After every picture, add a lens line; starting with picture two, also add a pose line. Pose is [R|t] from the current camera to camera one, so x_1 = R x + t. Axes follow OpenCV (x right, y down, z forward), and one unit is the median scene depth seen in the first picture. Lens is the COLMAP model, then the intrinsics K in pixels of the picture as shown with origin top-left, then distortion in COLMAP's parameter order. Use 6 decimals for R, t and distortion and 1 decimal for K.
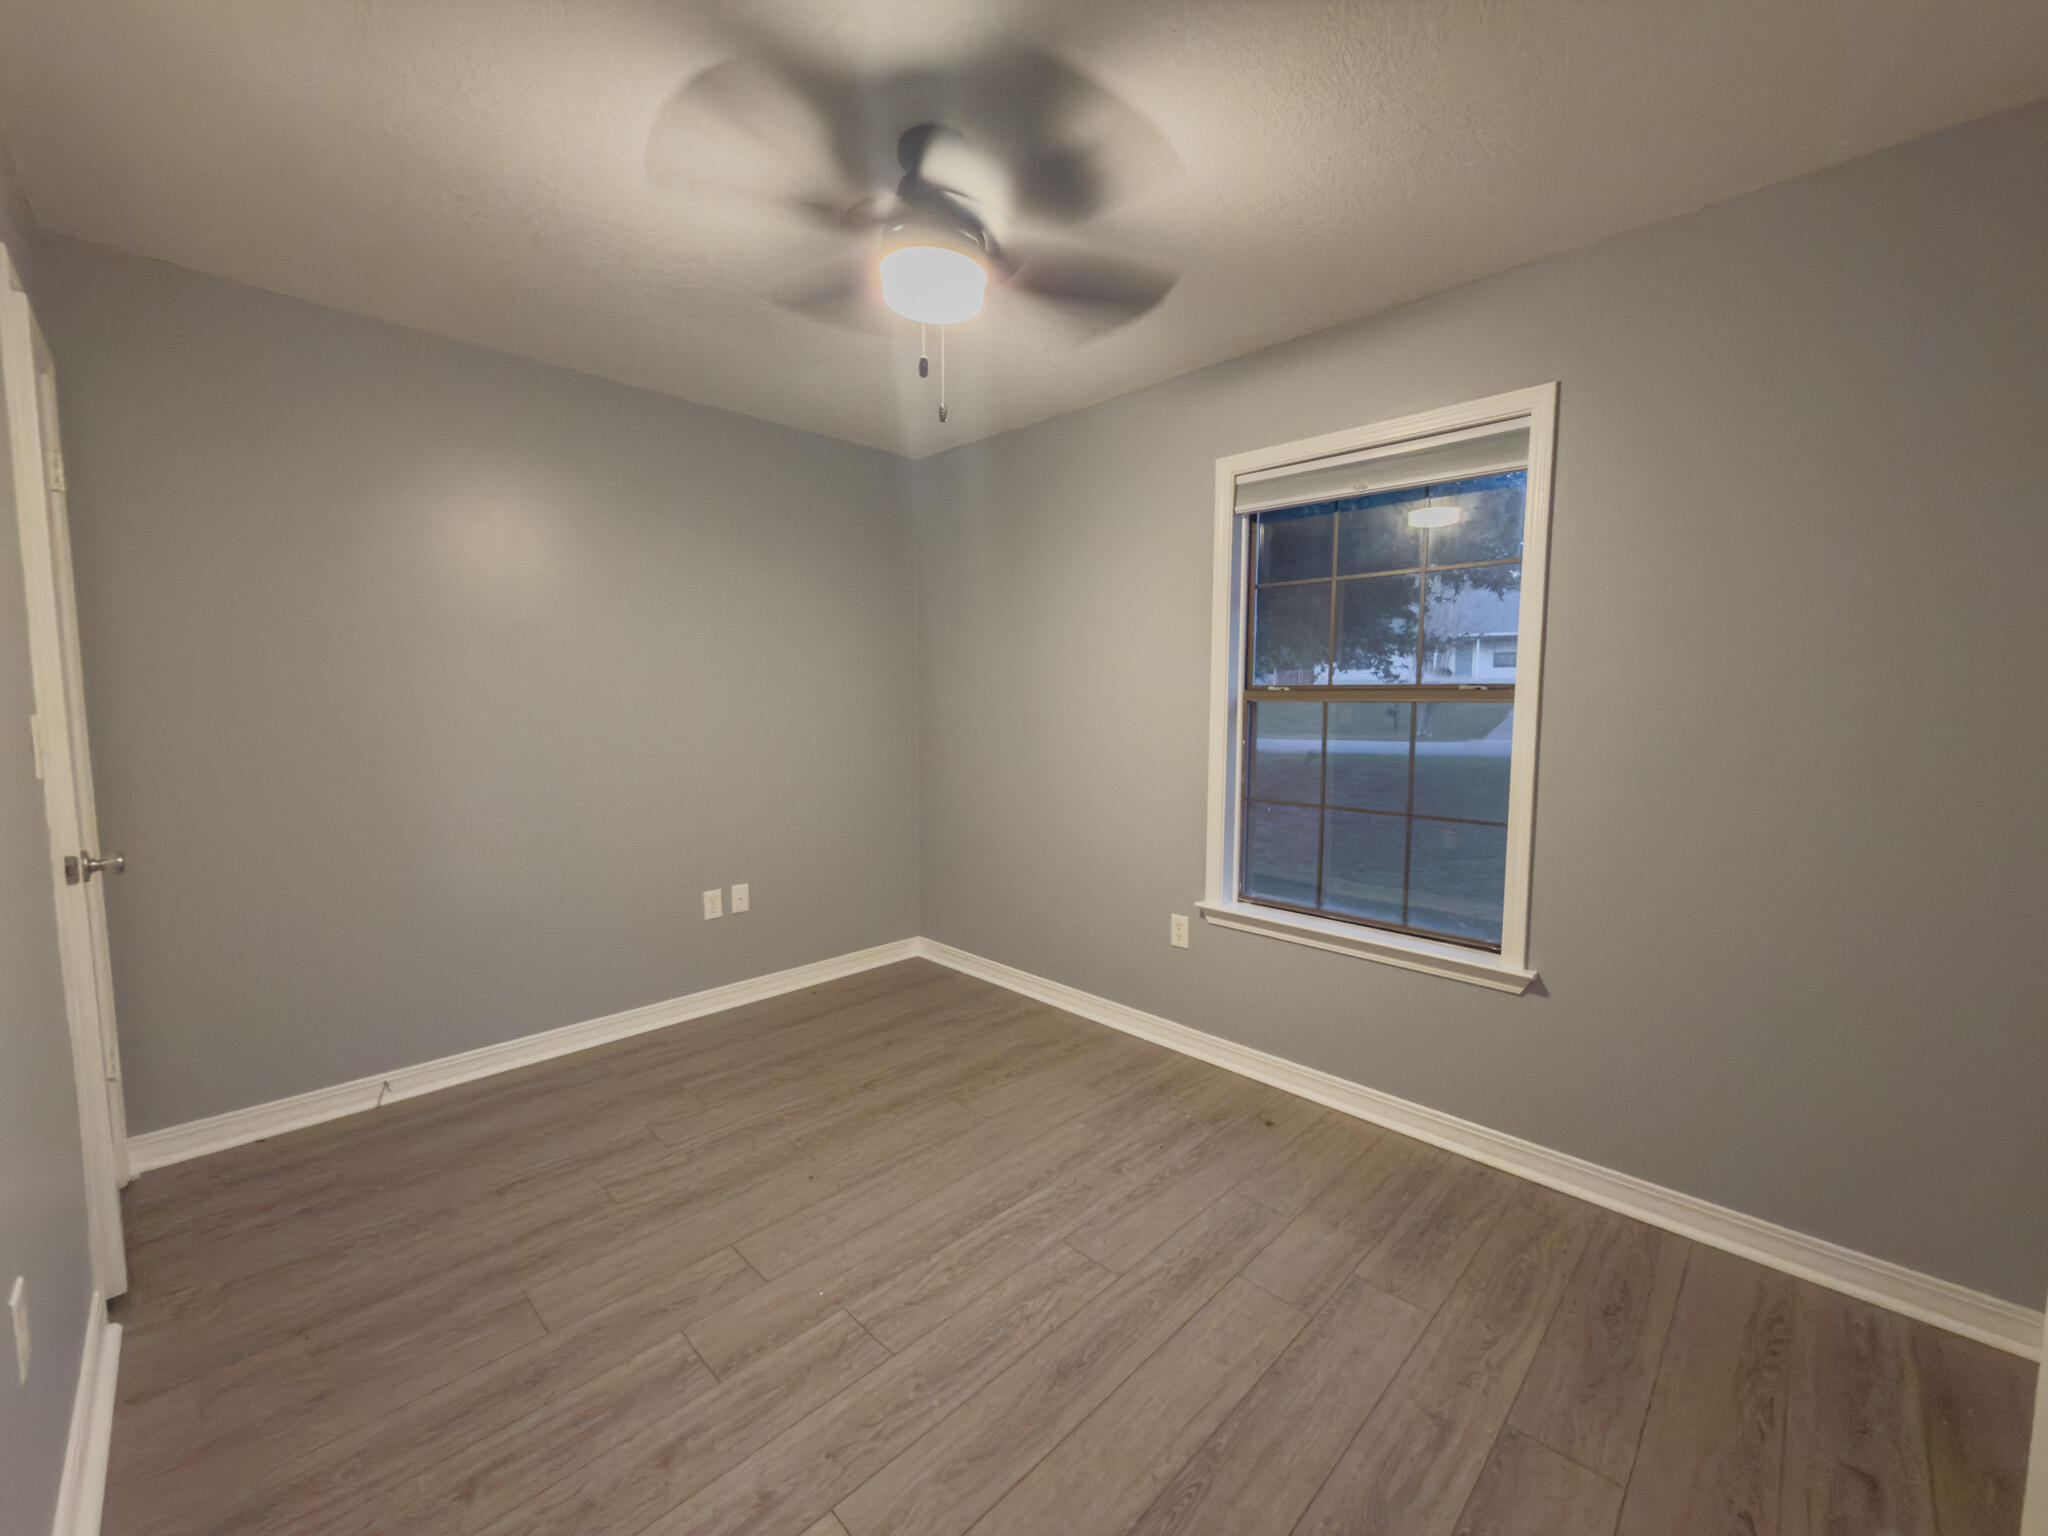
lens RADIAL K [[807.6, 0, 1024.0], [0, 807.6, 768.0], [0, 0, 1]] dist [-0.004337, -0.000457]
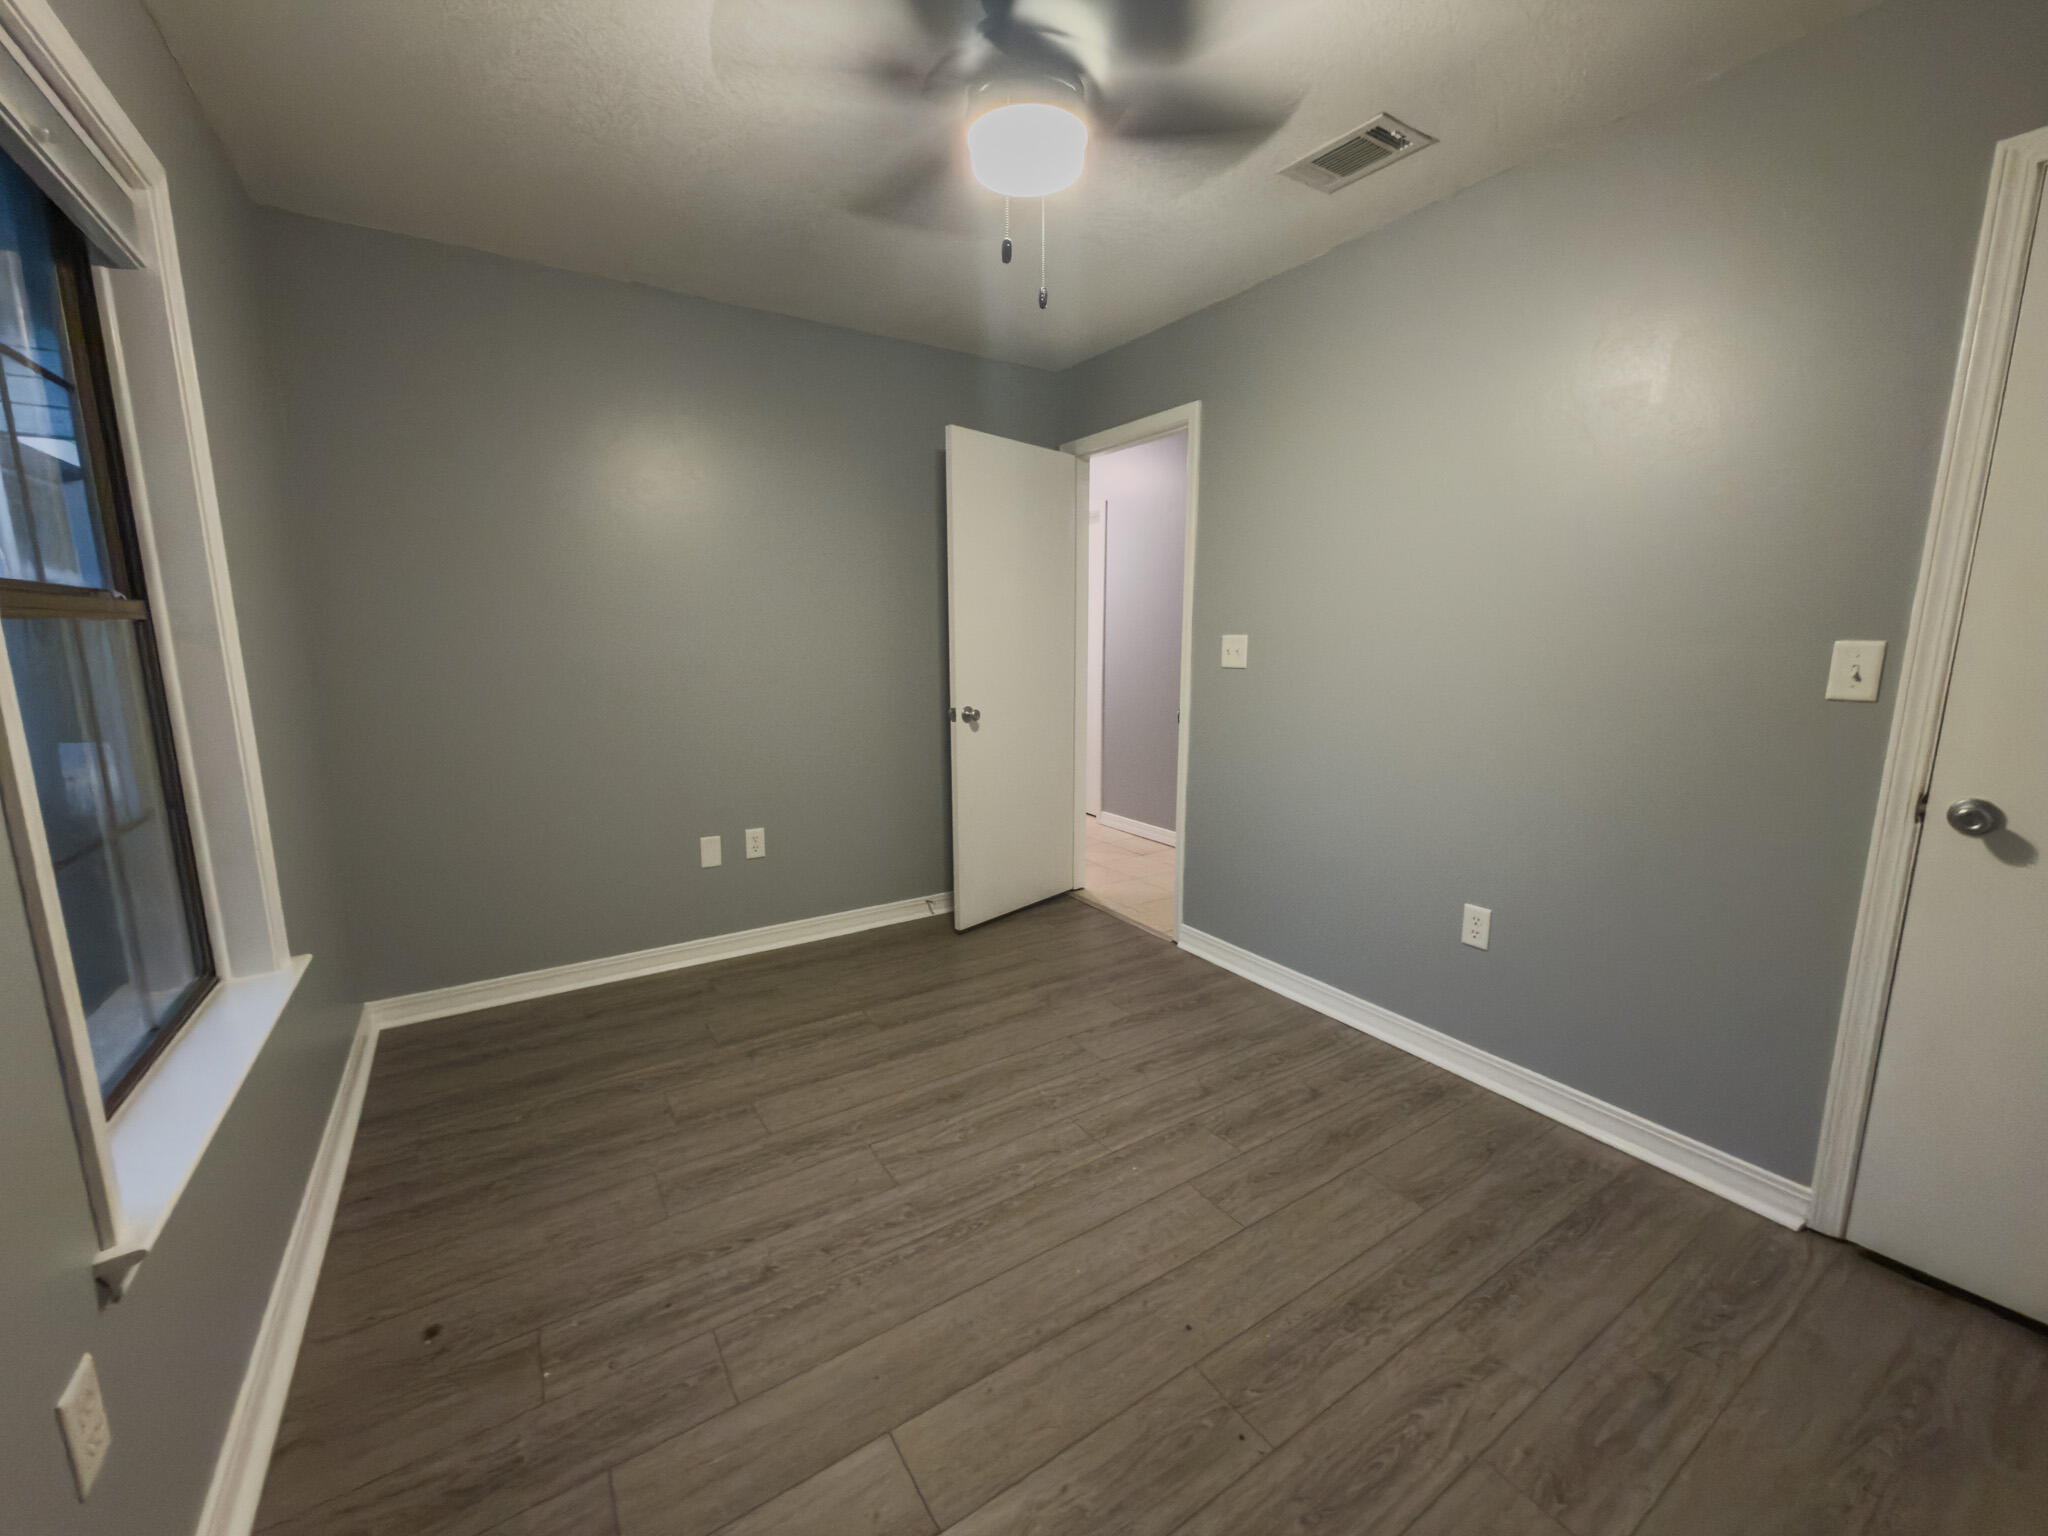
lens RADIAL K [[807.6, 0, 1024.0], [0, 807.6, 768.0], [0, 0, 1]] dist [-0.004337, -0.000457]
pose [[-0.977361, -0.041718, 0.207422, -0.289091], [0.011982, 0.967880, 0.251126, -0.144560], [-0.211237, 0.247926, -0.945469, 1.812687]]
